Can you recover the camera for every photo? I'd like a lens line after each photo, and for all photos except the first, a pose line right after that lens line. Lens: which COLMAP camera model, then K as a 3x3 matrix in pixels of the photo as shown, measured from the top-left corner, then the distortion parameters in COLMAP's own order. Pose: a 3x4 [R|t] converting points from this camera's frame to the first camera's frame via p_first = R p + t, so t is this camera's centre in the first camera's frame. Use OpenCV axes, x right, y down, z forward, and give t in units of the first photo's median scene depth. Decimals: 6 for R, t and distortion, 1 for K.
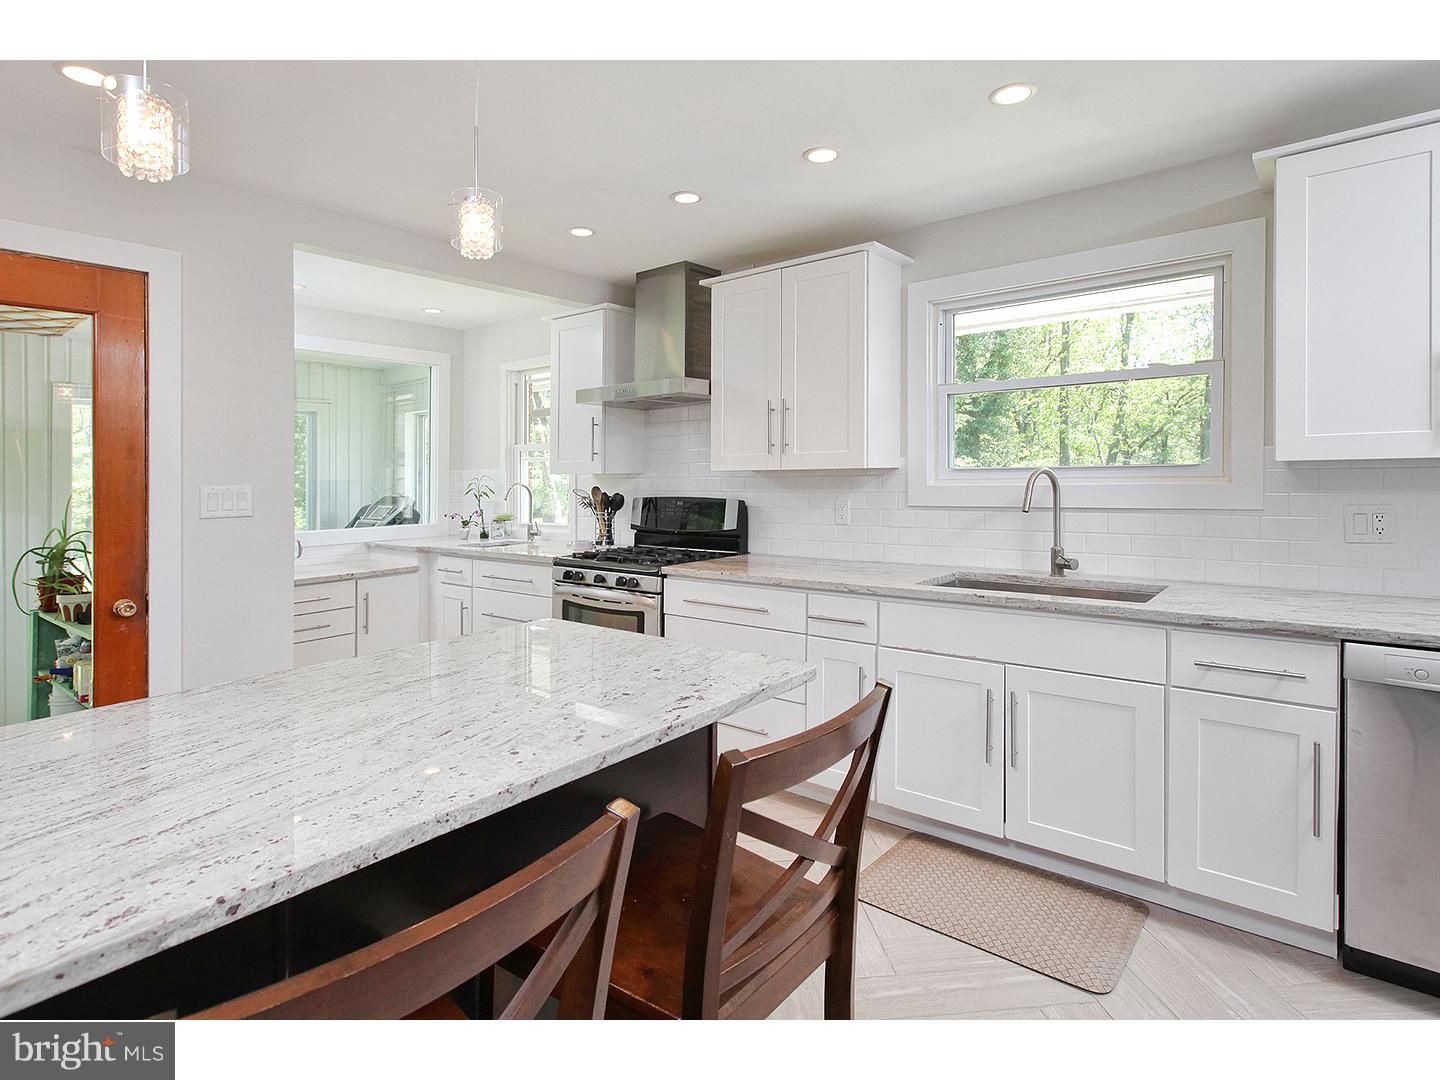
lens RADIAL K [[742.3, 0, 737.5], [0, 742.3, 520.8], [0, 0, 1]] dist [-0.026948, -0.000934]
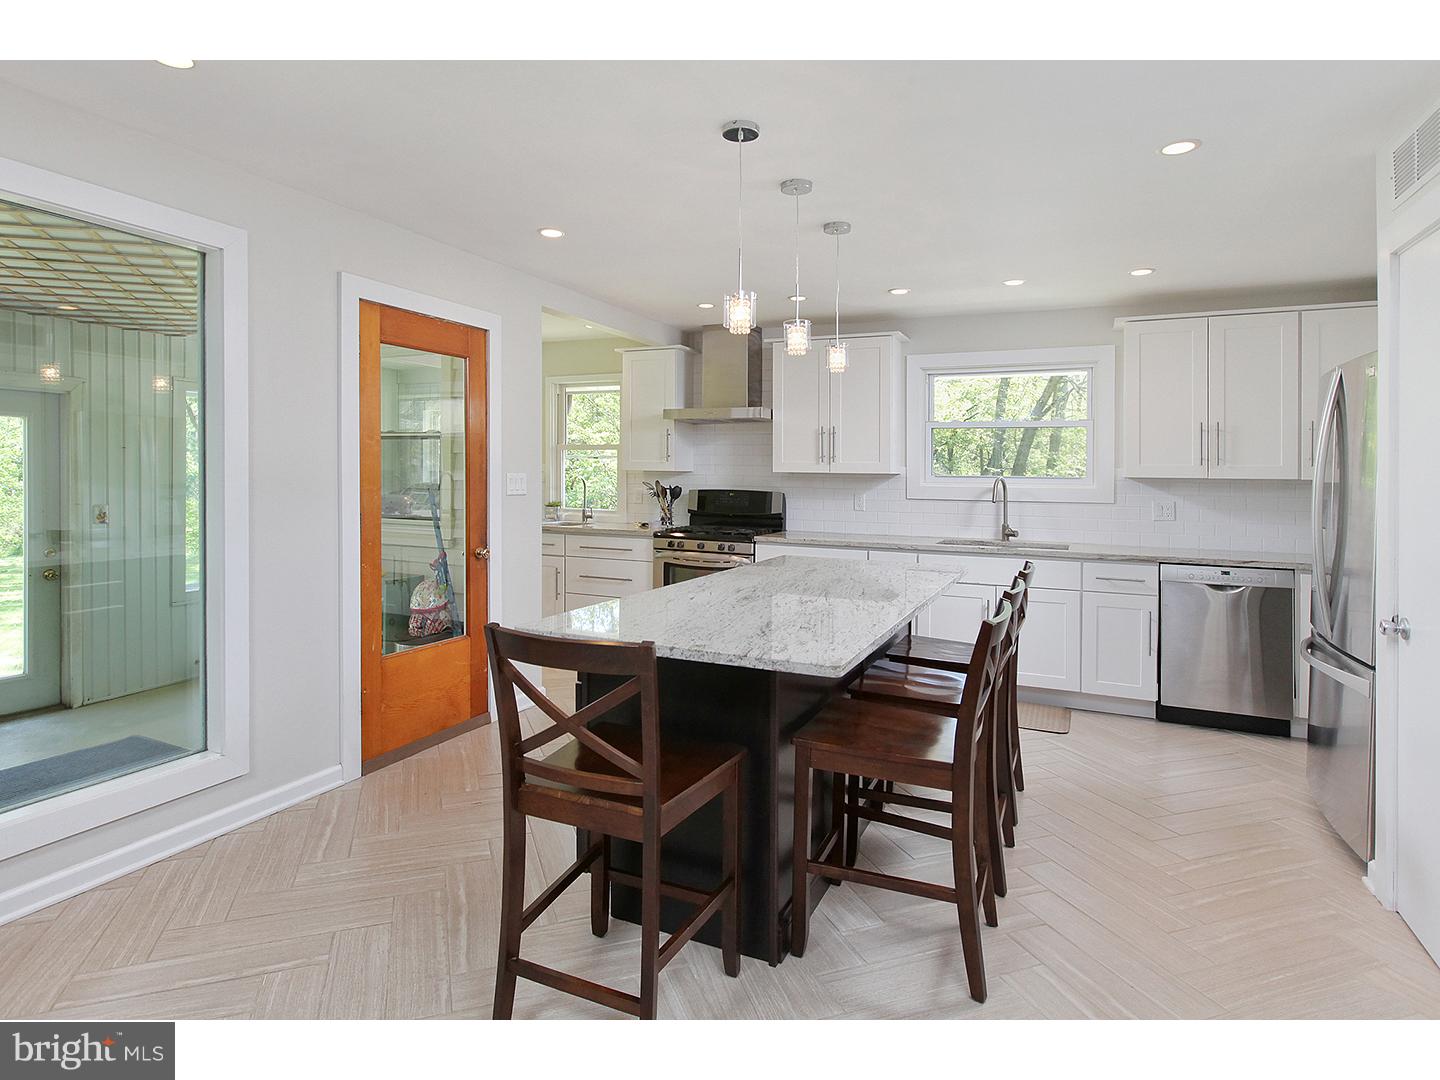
lens RADIAL K [[802.1, 0, 719.1], [0, 802.1, 532.7], [0, 0, 1]] dist [-0.002574, -0.002254]
pose [[0.964381, 0.006407, 0.264440, -0.559138], [-0.011201, 0.999799, 0.016626, 0.026414], [-0.264280, -0.018996, 0.964259, -0.497256]]
